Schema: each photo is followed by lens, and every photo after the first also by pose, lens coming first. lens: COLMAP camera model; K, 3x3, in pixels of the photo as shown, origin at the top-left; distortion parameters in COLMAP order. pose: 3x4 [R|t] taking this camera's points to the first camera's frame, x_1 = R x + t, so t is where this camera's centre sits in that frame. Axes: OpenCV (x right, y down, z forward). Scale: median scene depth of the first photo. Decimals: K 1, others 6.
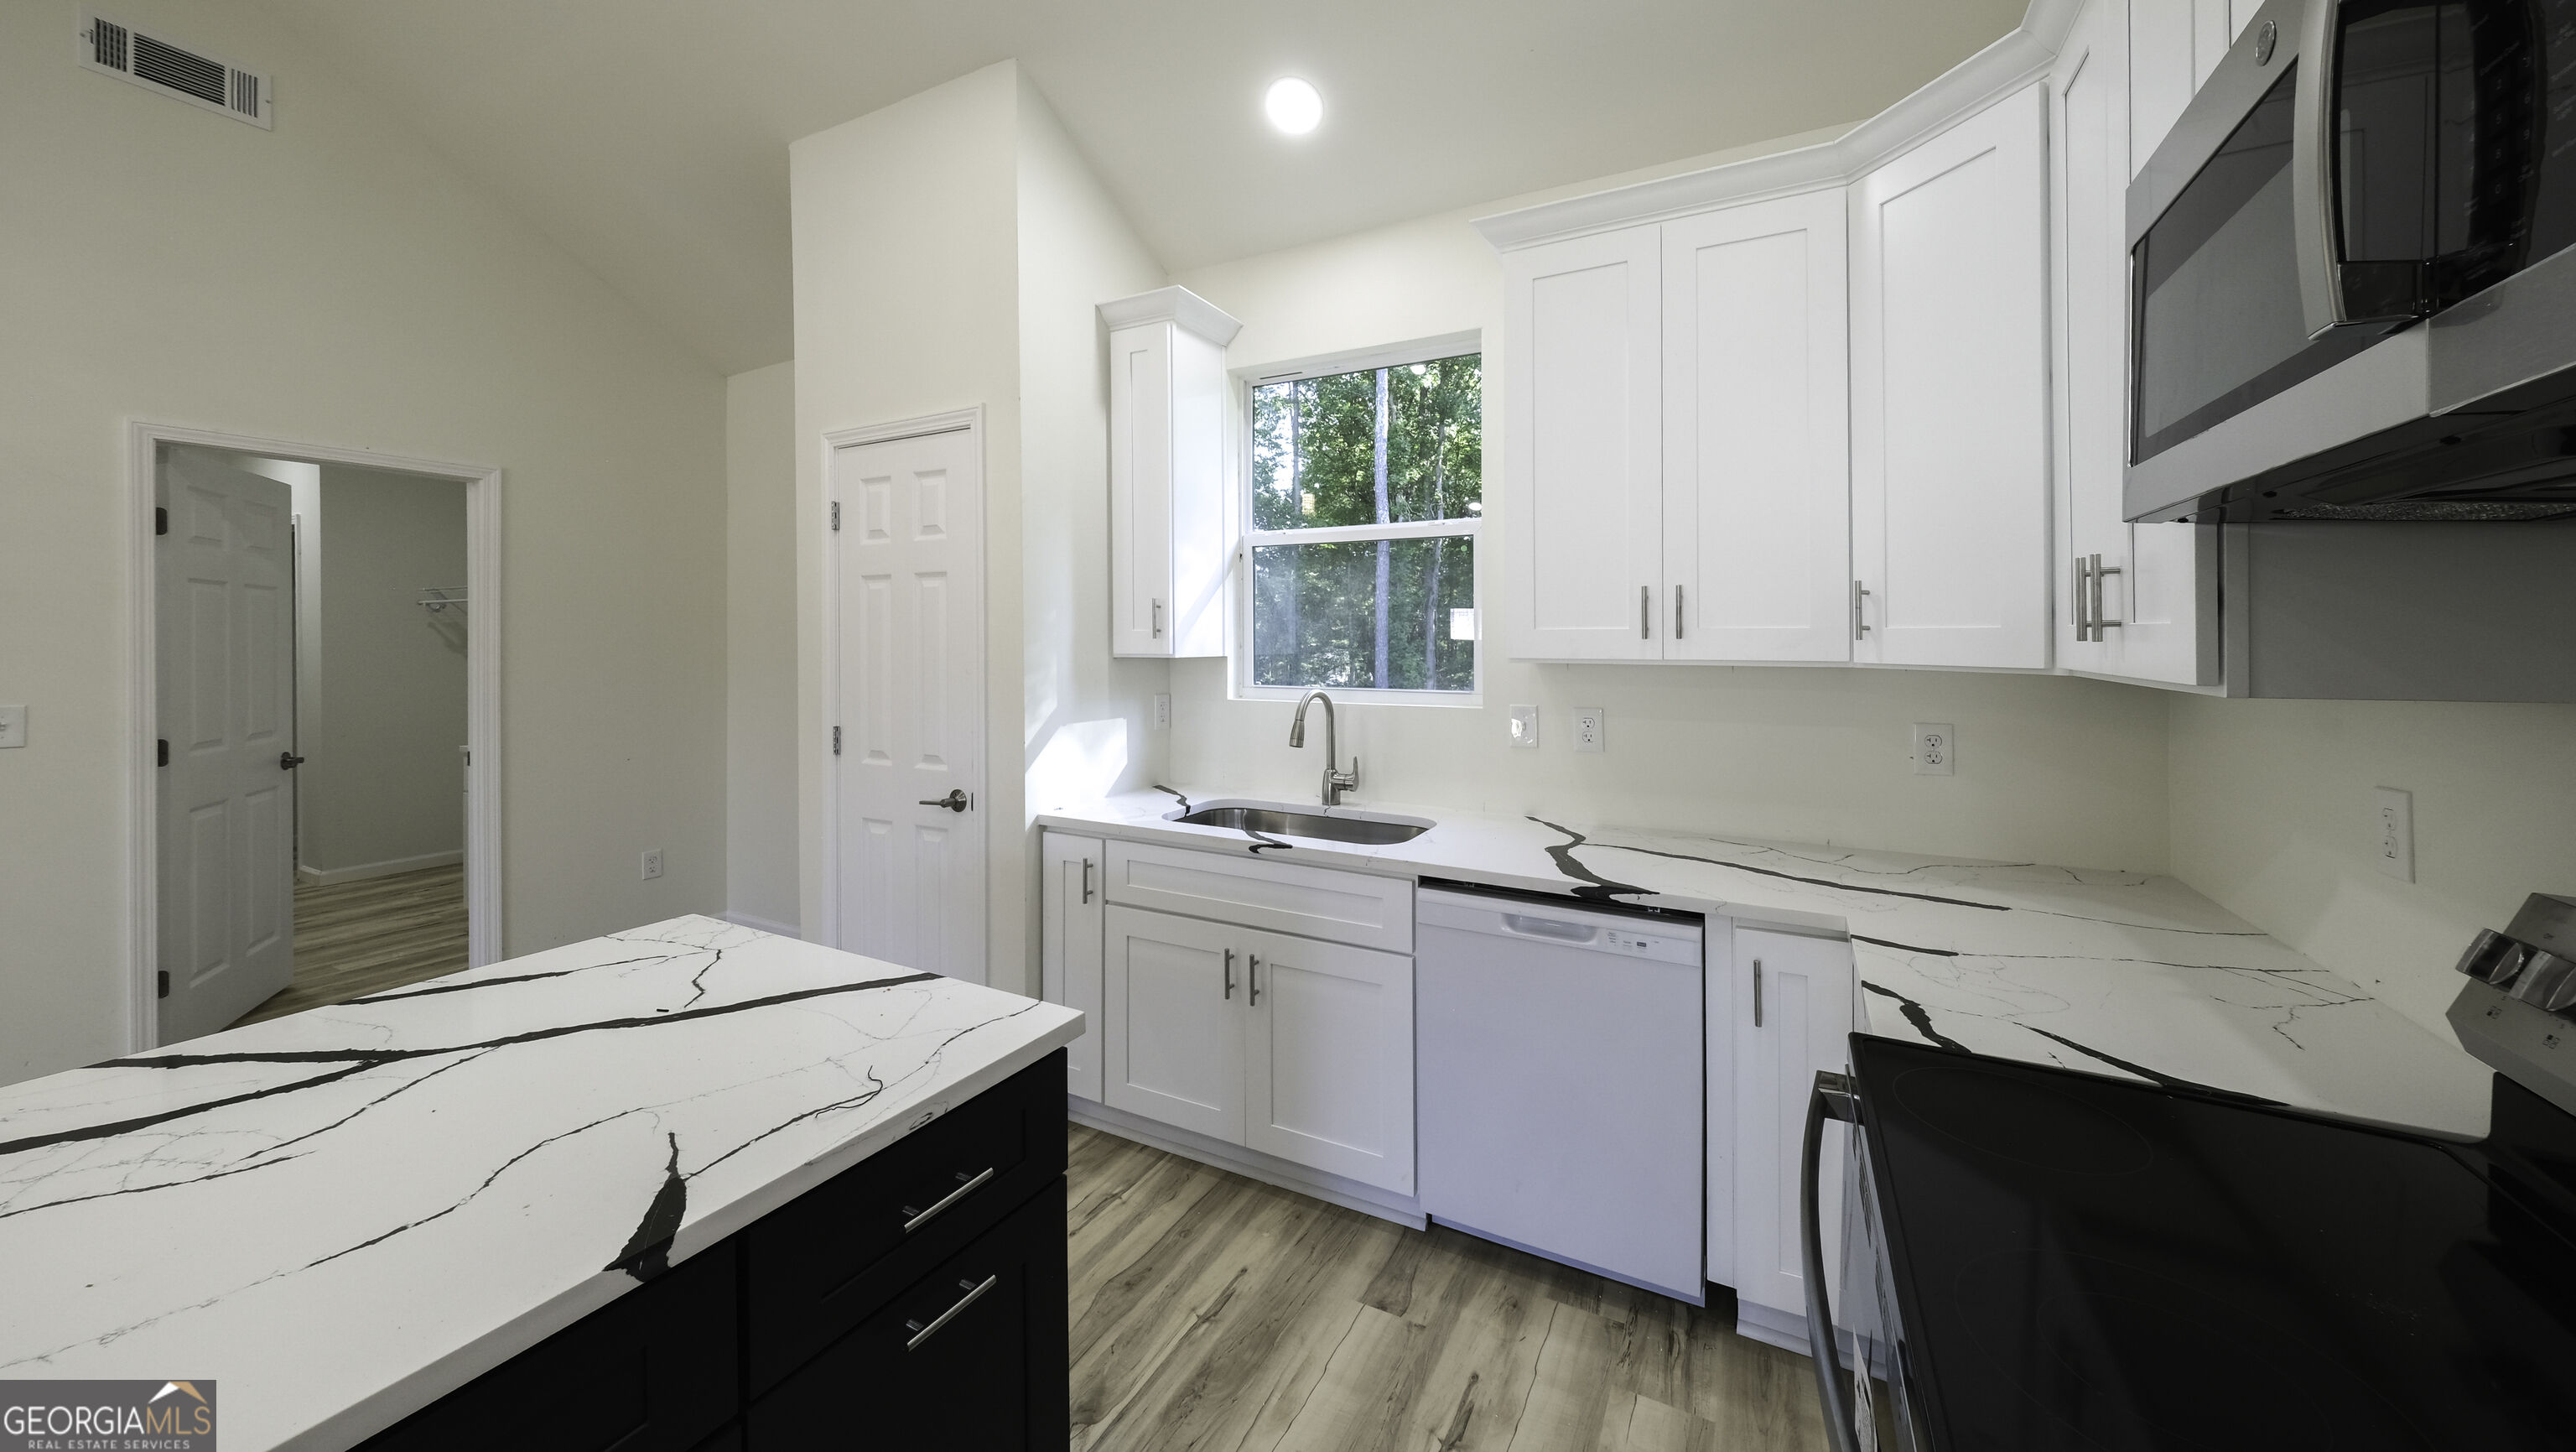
lens RADIAL K [[927.1, 0, 1265.6], [0, 927.1, 632.3], [0, 0, 1]] dist [-0.006044, -0.000165]
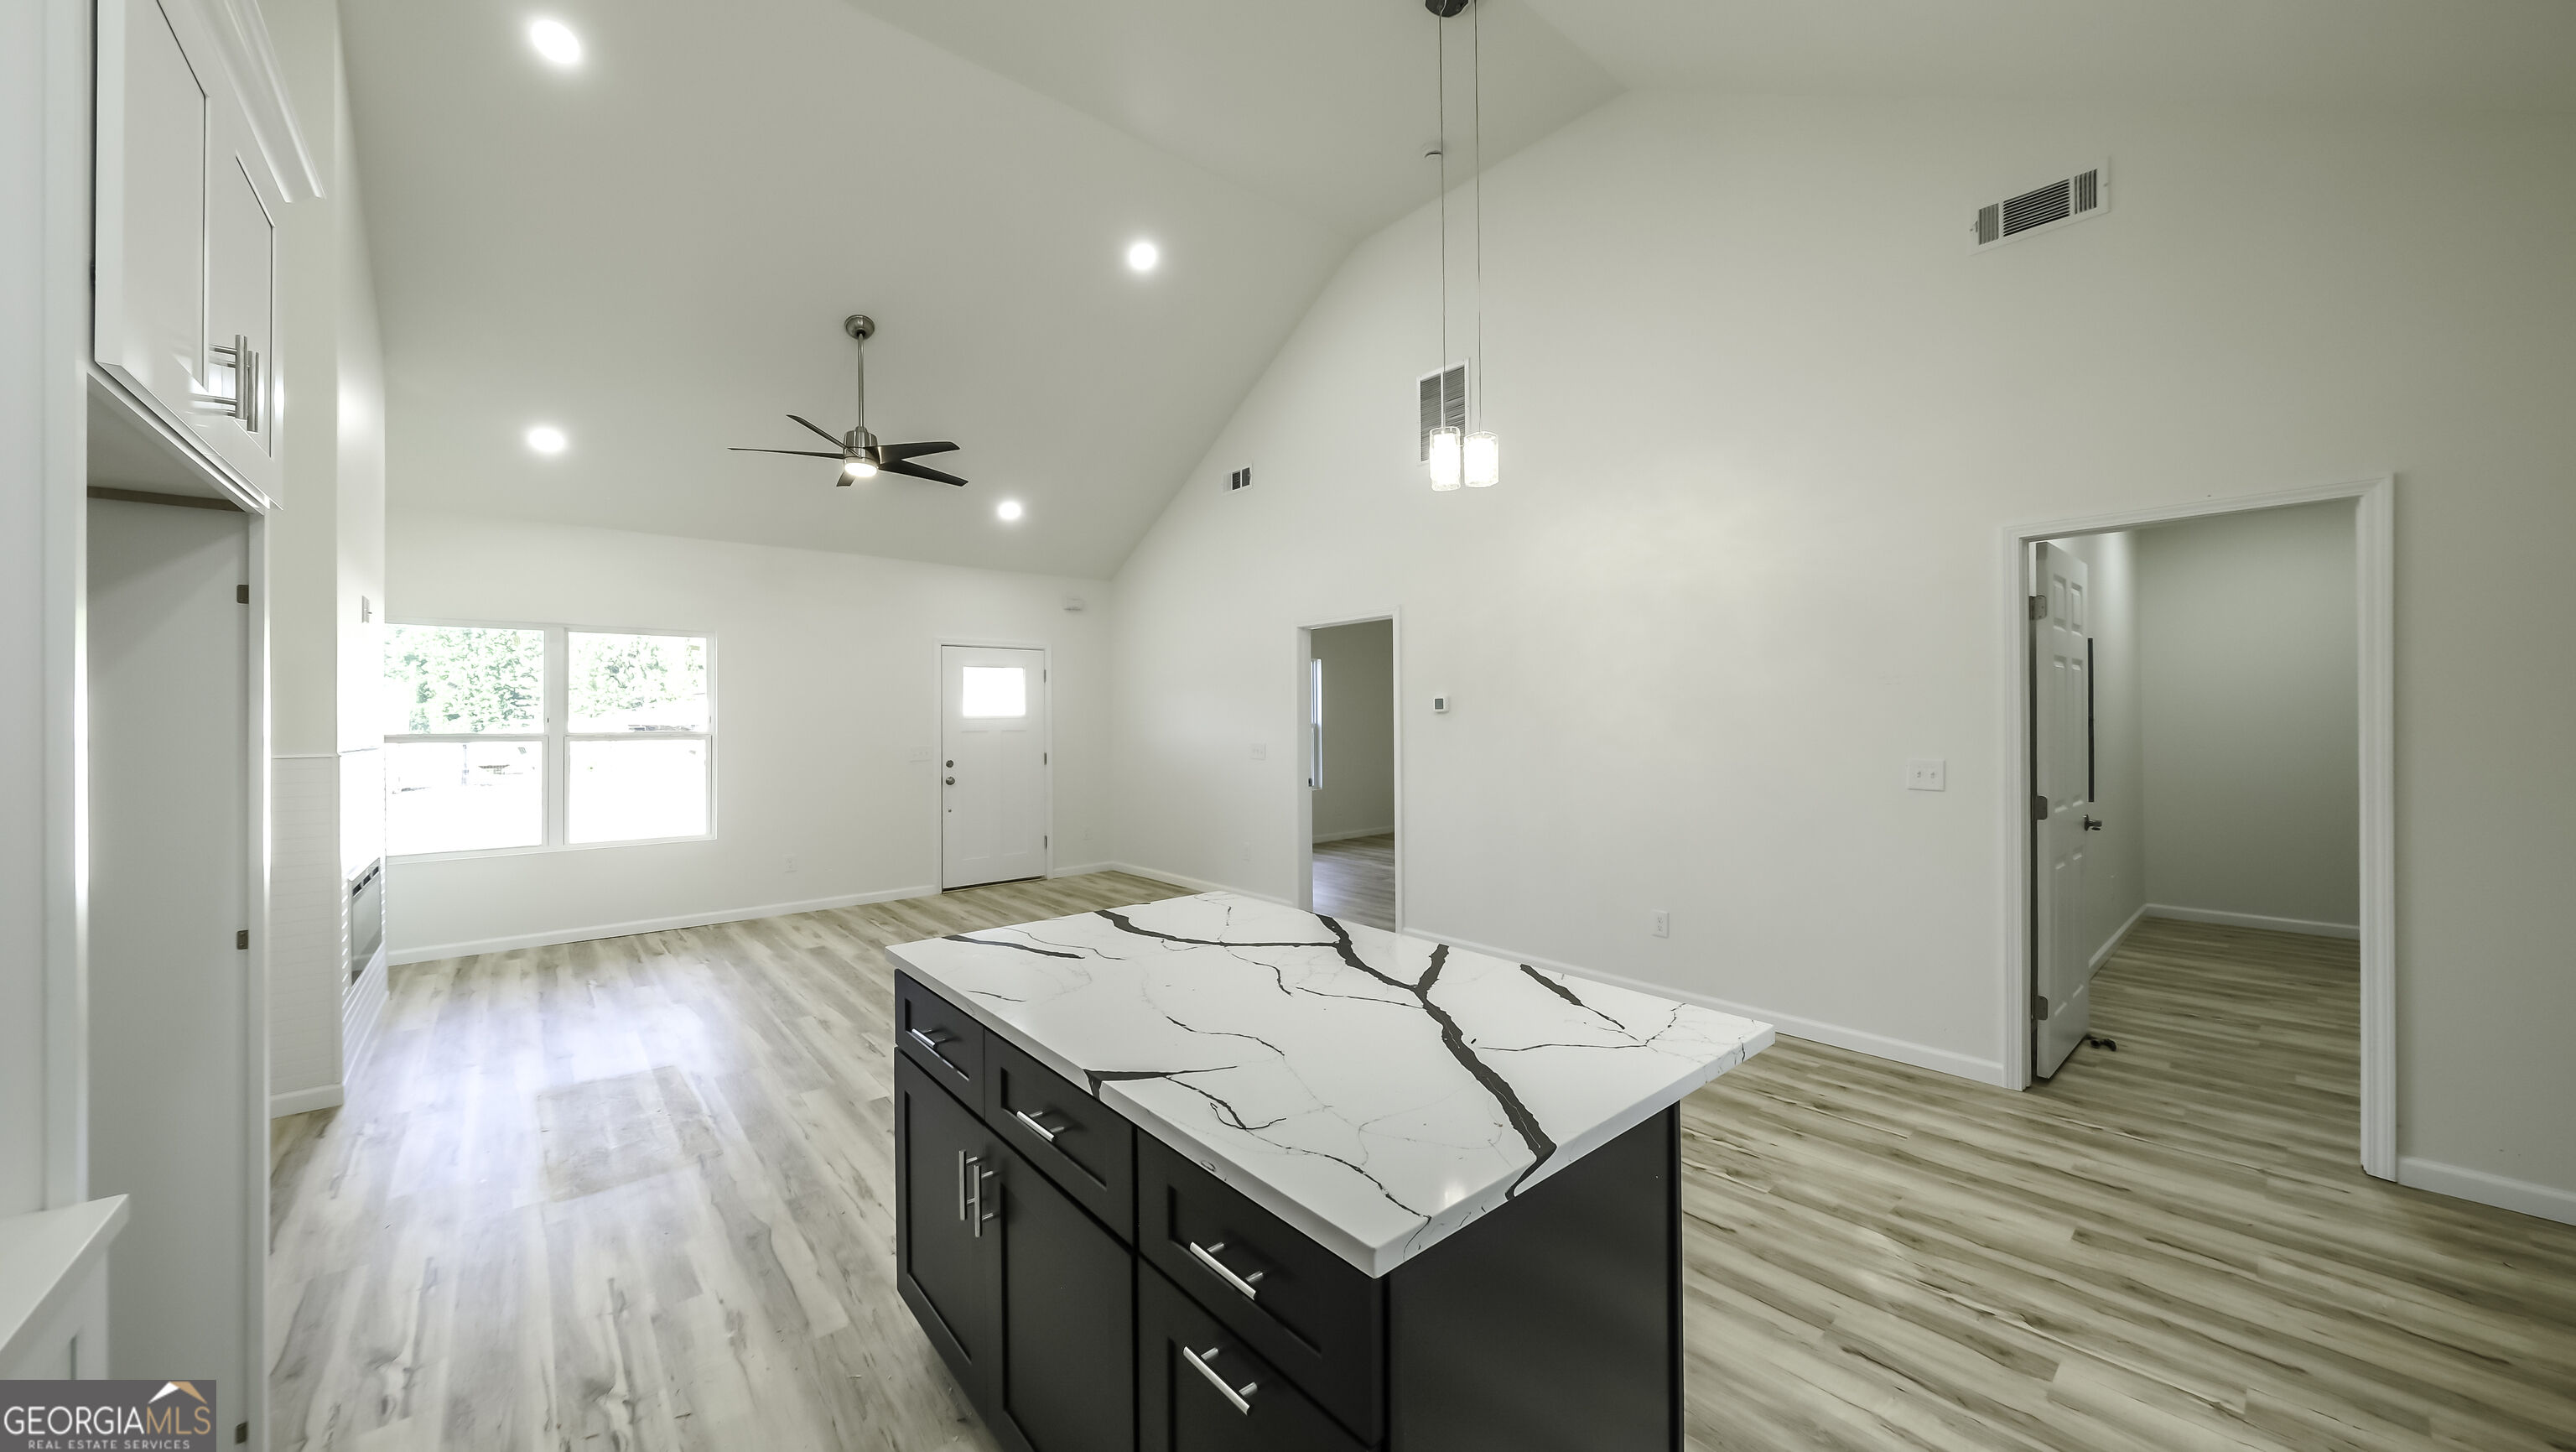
lens RADIAL K [[899.0, 0, 1270.3], [0, 899.0, 720.0], [0, 0, 1]] dist [-0.014216, -0.000018]
pose [[-0.363103, 0.007893, -0.931715, 0.275324], [0.010266, 0.999937, 0.004470, 0.009700], [0.931692, -0.007942, -0.363162, 0.733059]]
